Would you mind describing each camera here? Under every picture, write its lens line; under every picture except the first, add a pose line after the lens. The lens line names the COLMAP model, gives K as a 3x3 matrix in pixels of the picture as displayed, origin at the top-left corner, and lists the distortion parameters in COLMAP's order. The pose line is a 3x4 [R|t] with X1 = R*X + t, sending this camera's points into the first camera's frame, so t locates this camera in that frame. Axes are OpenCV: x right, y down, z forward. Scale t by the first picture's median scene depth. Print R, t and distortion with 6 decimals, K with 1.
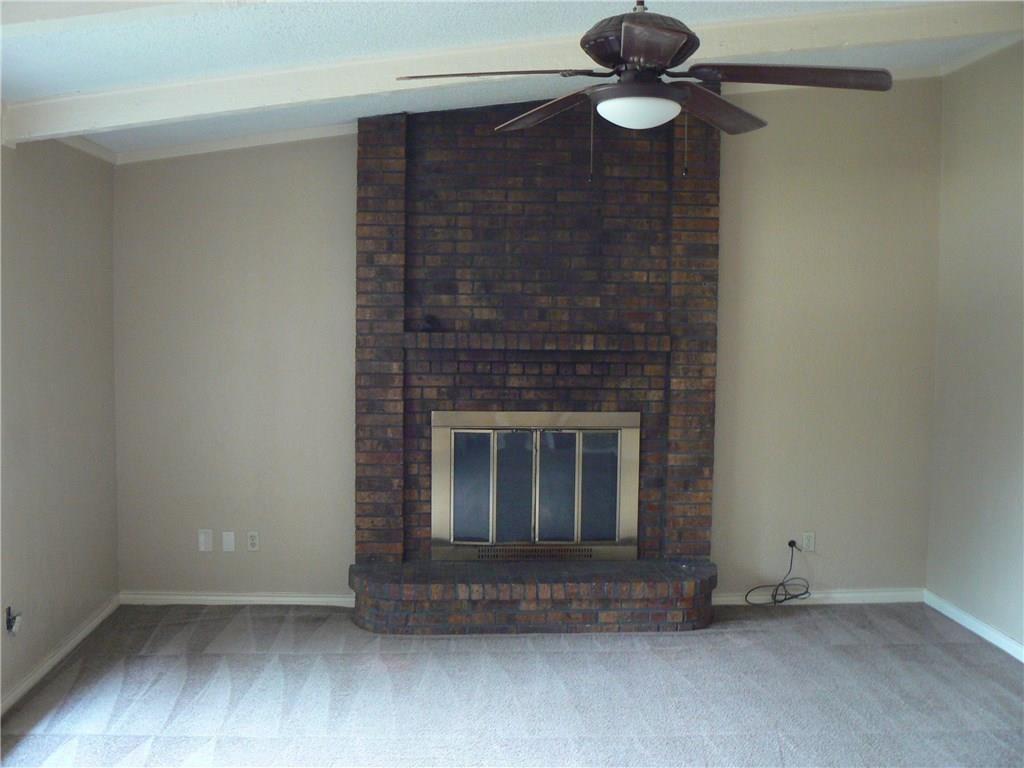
lens RADIAL K [[1095.8, 0, 512.0], [0, 1095.8, 384.0], [0, 0, 1]] dist [-0.184933, 0.172125]
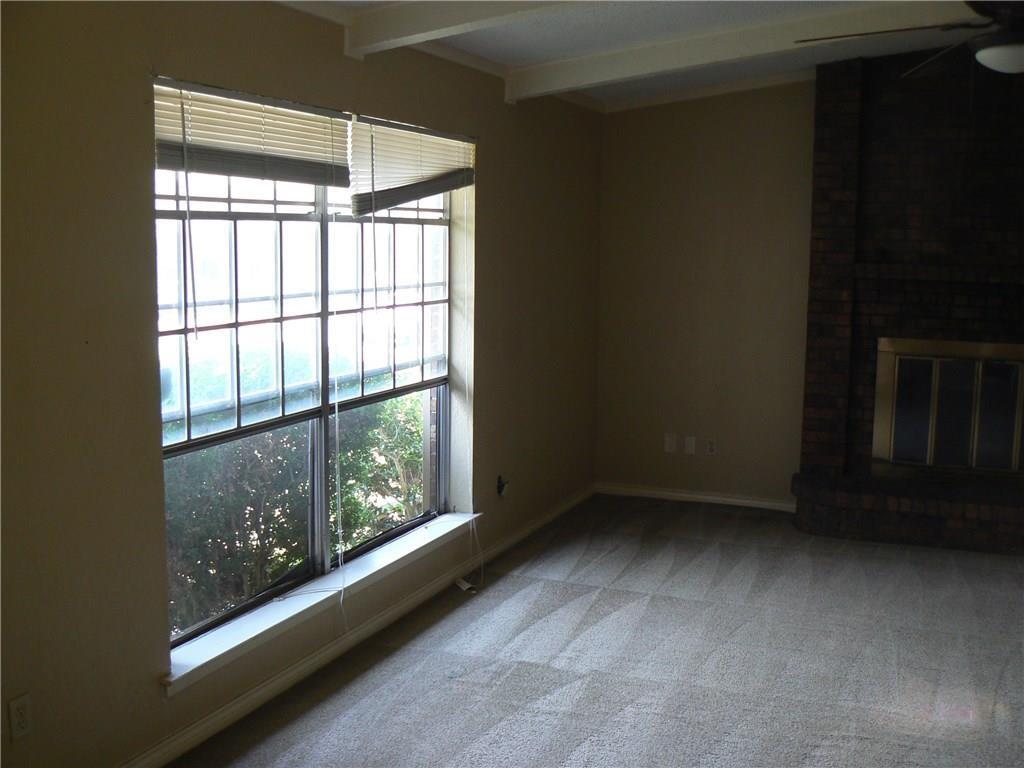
lens RADIAL K [[1096.2, 0, 504.5], [0, 1096.2, 388.4], [0, 0, 1]] dist [-0.190675, 0.205681]
pose [[0.890827, 0.058643, -0.450543, 0.080614], [-0.032033, 0.997274, 0.066470, 0.017197], [0.453213, -0.044781, 0.890277, -0.111979]]
